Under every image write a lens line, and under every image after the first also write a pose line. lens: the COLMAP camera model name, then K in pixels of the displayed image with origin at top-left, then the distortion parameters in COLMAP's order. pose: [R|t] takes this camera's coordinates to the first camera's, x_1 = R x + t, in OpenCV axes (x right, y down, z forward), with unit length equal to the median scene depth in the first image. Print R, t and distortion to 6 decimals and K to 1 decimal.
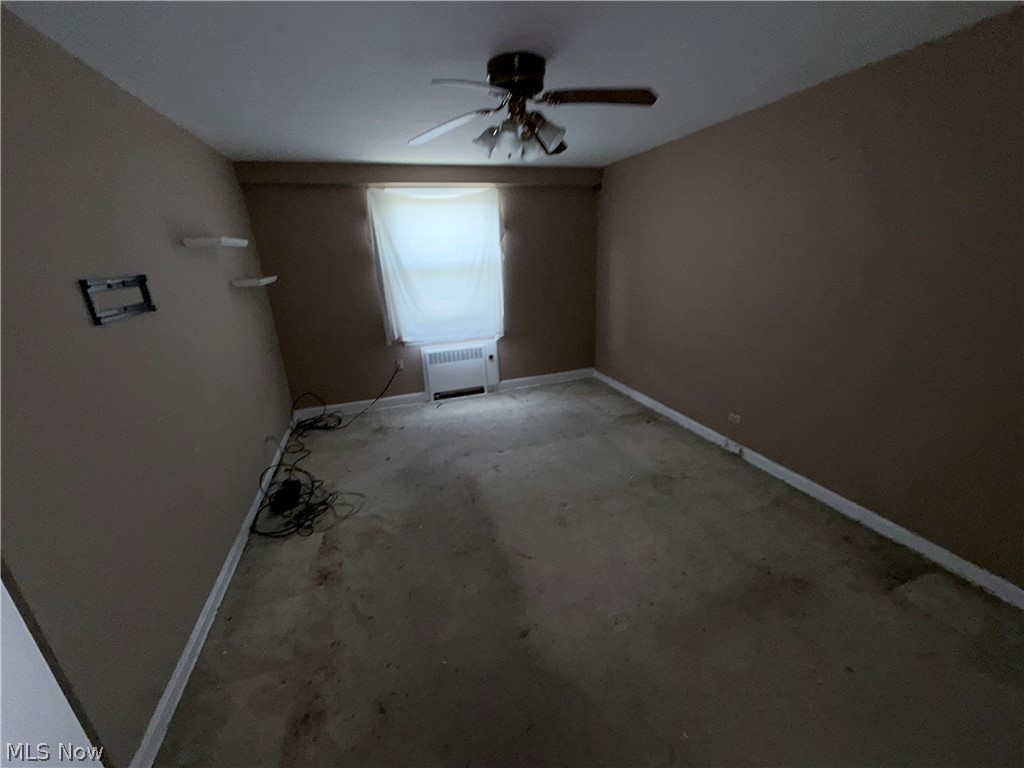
lens RADIAL K [[405.3, 0, 512.0], [0, 405.3, 384.0], [0, 0, 1]] dist [0.000666, -0.000018]
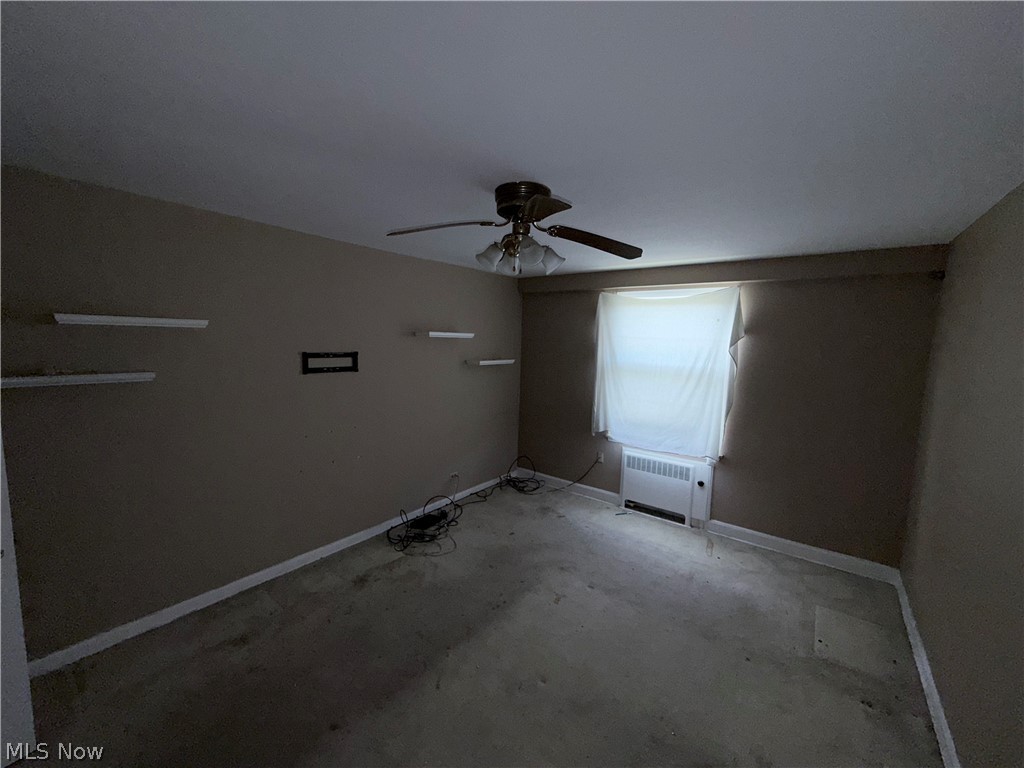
lens RADIAL K [[408.2, 0, 512.0], [0, 408.2, 384.0], [0, 0, 1]] dist [0.001763, 0.000206]
pose [[0.557990, 0.150738, -0.816043, 0.400268], [-0.312883, 0.949005, -0.038643, -0.115513], [0.768604, 0.276889, 0.576698, 0.218396]]
